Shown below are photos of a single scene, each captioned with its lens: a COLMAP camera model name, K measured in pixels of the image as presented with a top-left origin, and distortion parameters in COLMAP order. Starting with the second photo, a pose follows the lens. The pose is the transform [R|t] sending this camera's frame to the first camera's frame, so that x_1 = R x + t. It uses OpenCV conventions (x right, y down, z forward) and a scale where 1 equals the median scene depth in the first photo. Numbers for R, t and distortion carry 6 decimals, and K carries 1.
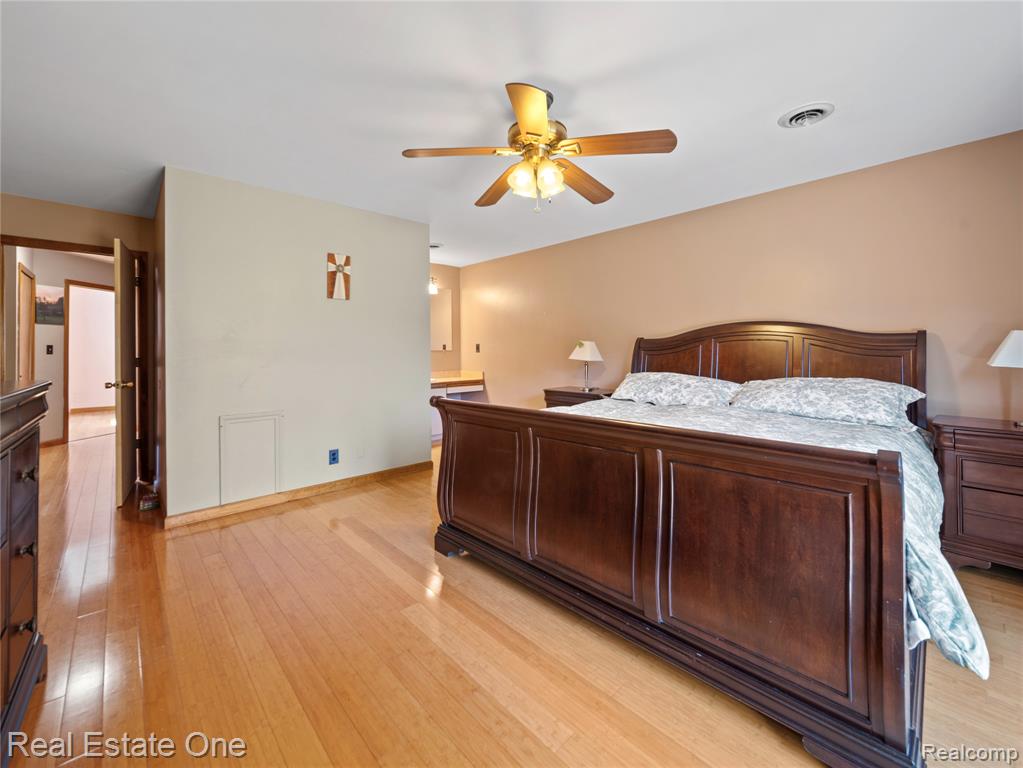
lens RADIAL K [[417.3, 0, 515.4], [0, 417.3, 356.4], [0, 0, 1]] dist [-0.000381, 0.000039]
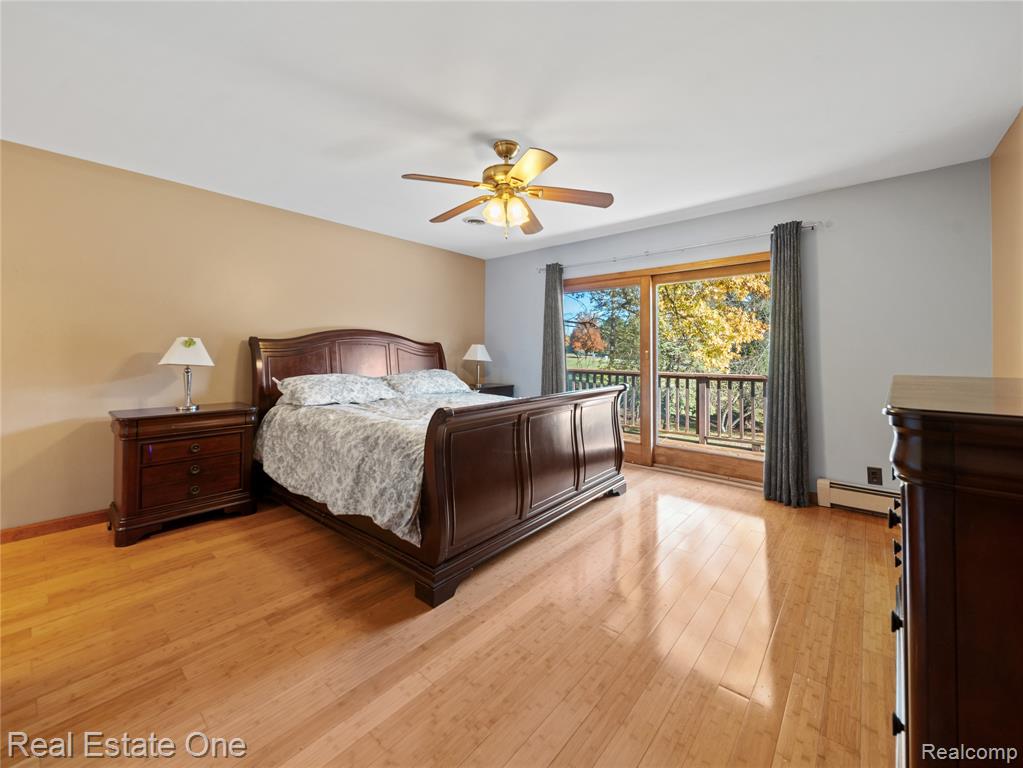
lens RADIAL K [[417.3, 0, 515.4], [0, 417.3, 356.4], [0, 0, 1]] dist [-0.000381, 0.000039]
pose [[-0.104639, -0.004028, 0.994502, -0.994513], [0.011252, 0.999923, 0.005234, -0.004501], [-0.994447, 0.011737, -0.104585, 0.945545]]
